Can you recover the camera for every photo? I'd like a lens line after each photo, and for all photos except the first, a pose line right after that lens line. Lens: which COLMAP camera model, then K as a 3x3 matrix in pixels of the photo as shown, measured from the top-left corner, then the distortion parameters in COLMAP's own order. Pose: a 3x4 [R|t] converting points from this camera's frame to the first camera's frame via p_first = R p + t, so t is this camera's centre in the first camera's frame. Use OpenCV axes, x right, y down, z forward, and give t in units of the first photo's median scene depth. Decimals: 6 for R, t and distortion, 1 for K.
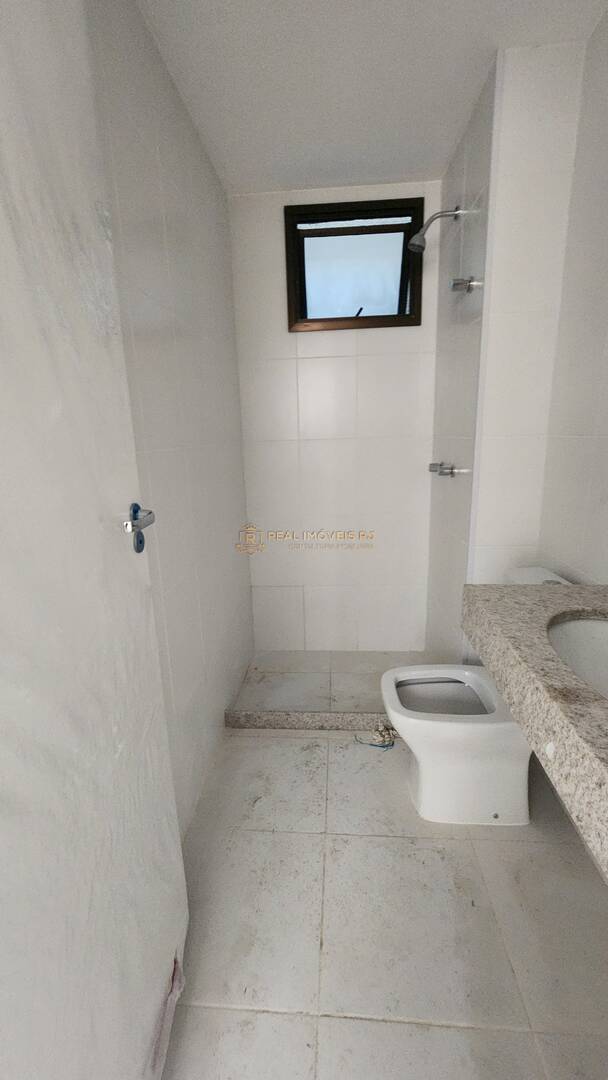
lens RADIAL K [[445.2, 0, 307.6], [0, 445.2, 541.2], [0, 0, 1]] dist [0.000751, 0.000049]
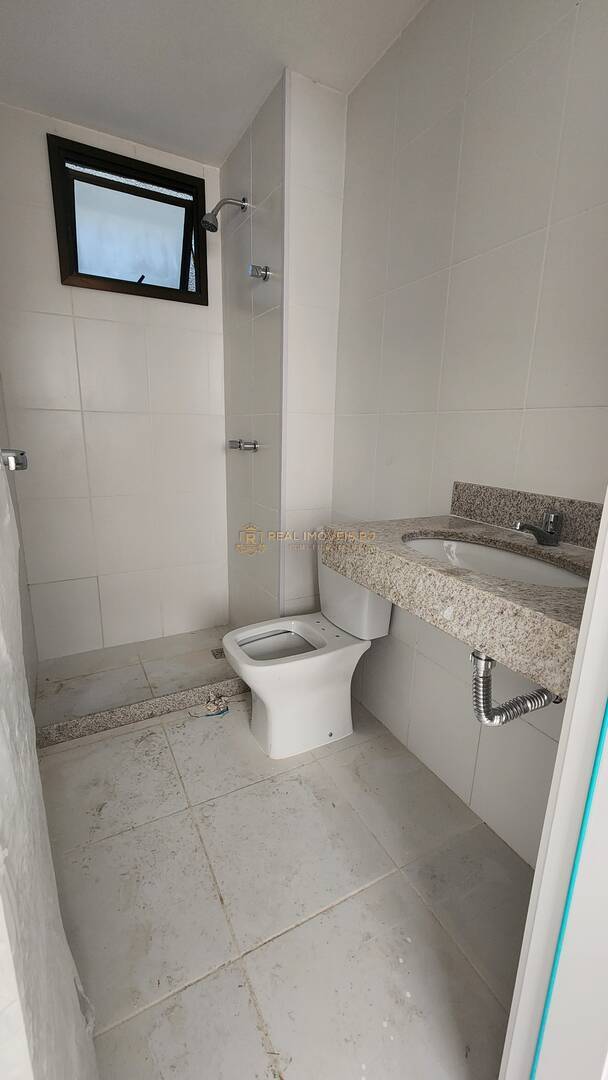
lens RADIAL K [[445.2, 0, 307.6], [0, 445.2, 541.2], [0, 0, 1]] dist [0.000751, 0.000049]
pose [[0.843522, -0.085554, 0.530236, -0.170970], [0.082797, 0.996144, 0.029012, 0.055225], [-0.530674, 0.019429, 0.847354, 0.019826]]
